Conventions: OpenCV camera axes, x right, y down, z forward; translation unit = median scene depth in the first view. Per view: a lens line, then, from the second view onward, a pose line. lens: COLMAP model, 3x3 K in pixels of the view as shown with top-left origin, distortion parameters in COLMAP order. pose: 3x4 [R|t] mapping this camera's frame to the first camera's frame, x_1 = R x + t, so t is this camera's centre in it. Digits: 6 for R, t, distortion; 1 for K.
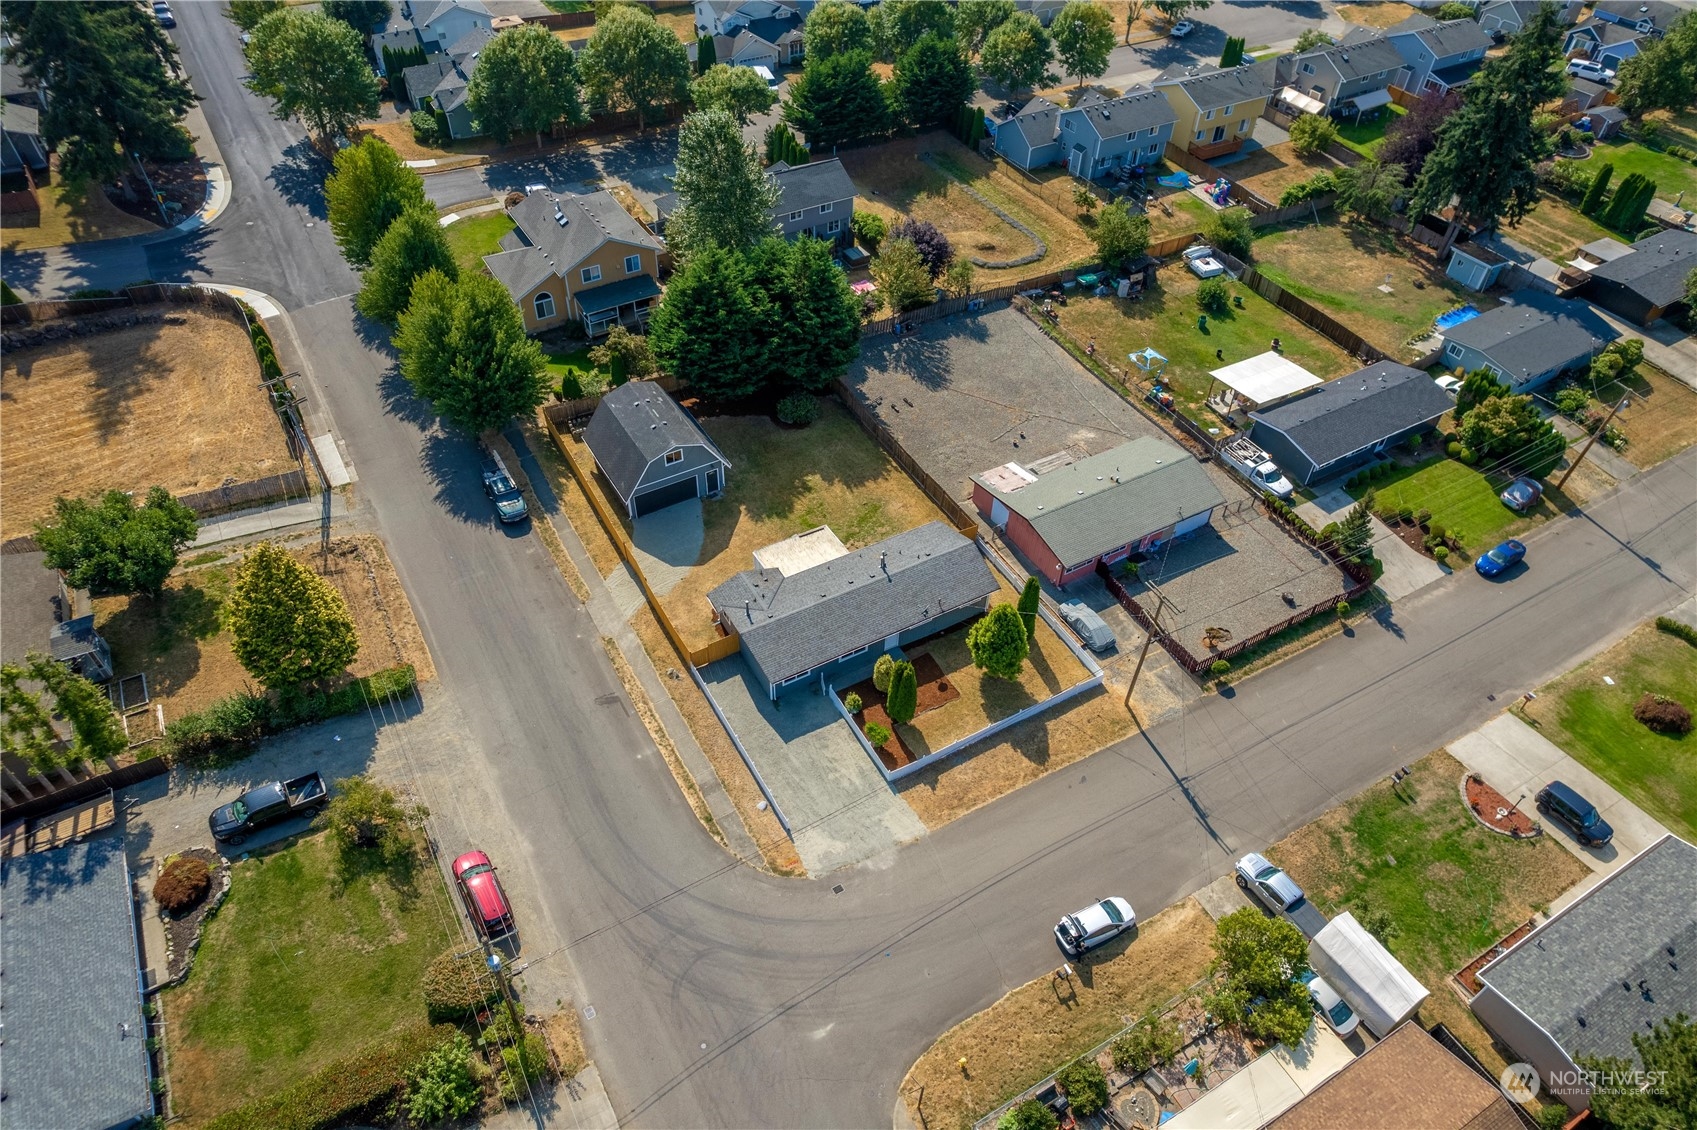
lens RADIAL K [[1093.5, 0, 843.4], [0, 1093.5, 570.0], [0, 0, 1]] dist [-0.062966, 0.066874]
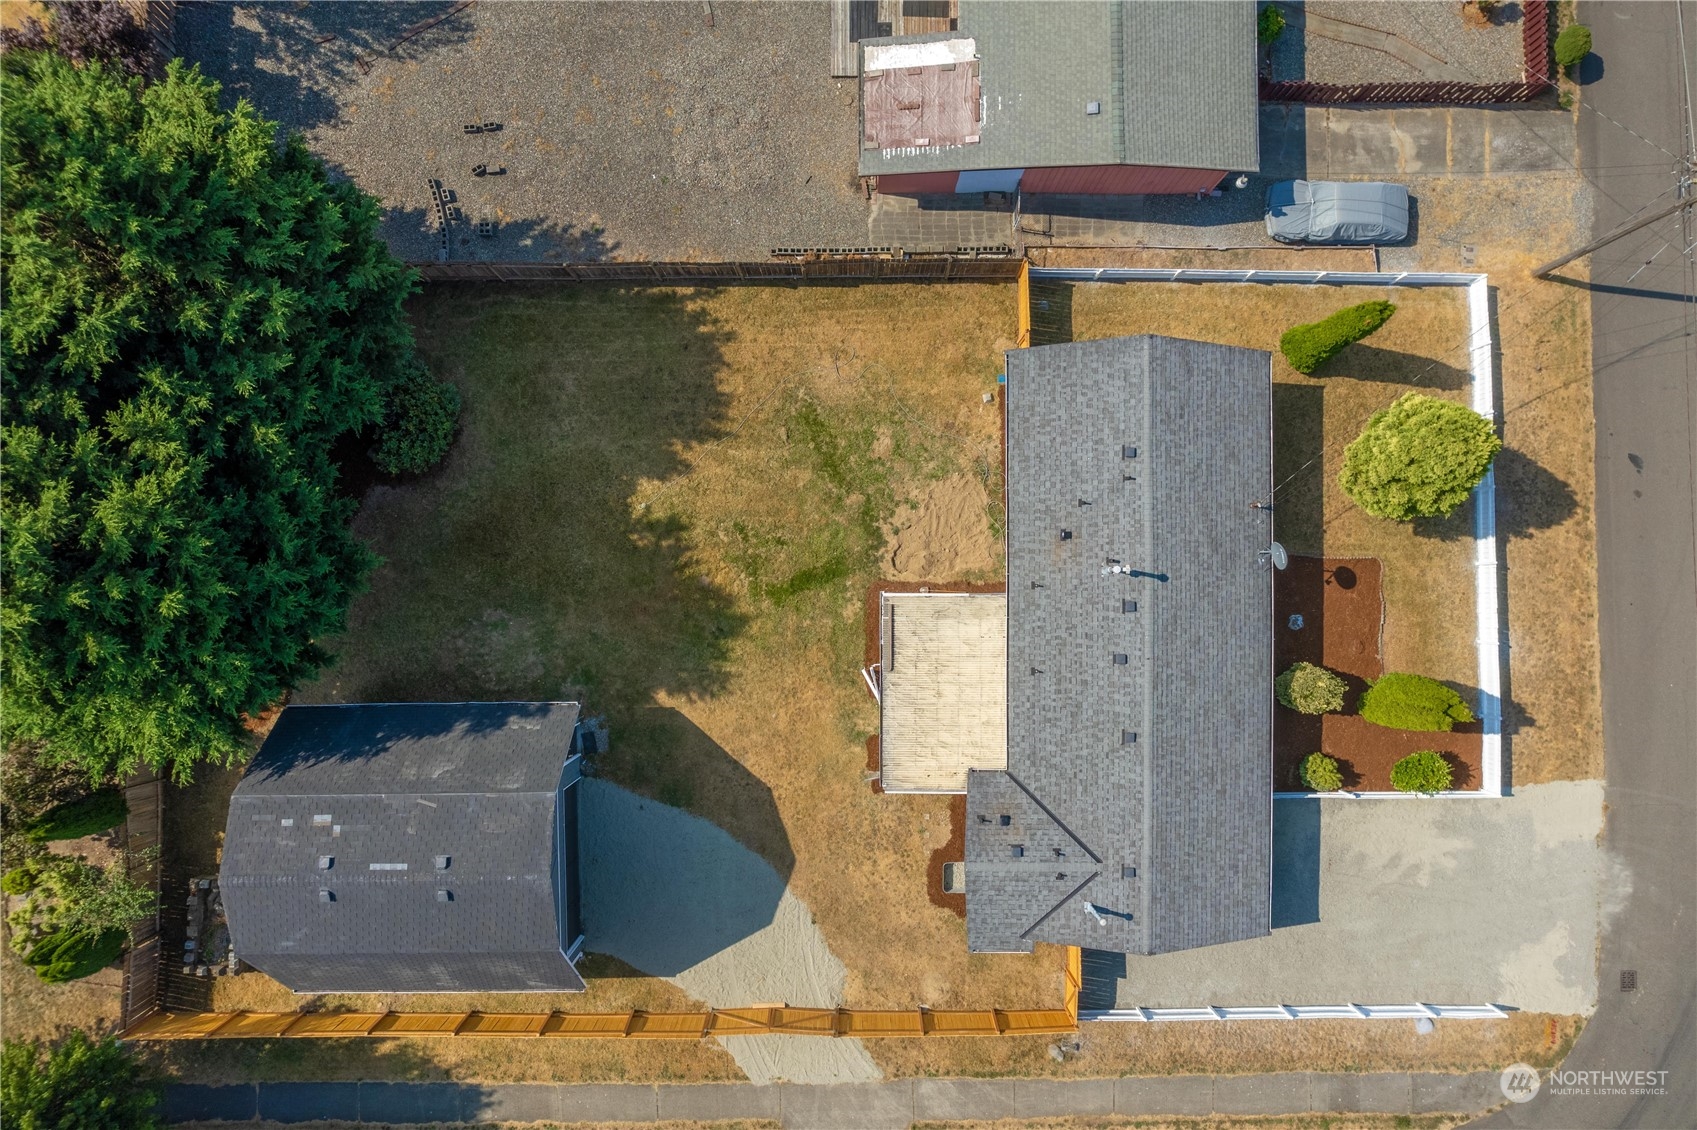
lens RADIAL K [[1093.5, 0, 843.4], [0, 1093.5, 570.0], [0, 0, 1]] dist [-0.062966, 0.066874]
pose [[0.493769, -0.869581, -0.004588, -0.014507], [0.615264, 0.345623, 0.708517, -0.347601], [-0.614527, -0.352666, 0.705679, 0.723163]]
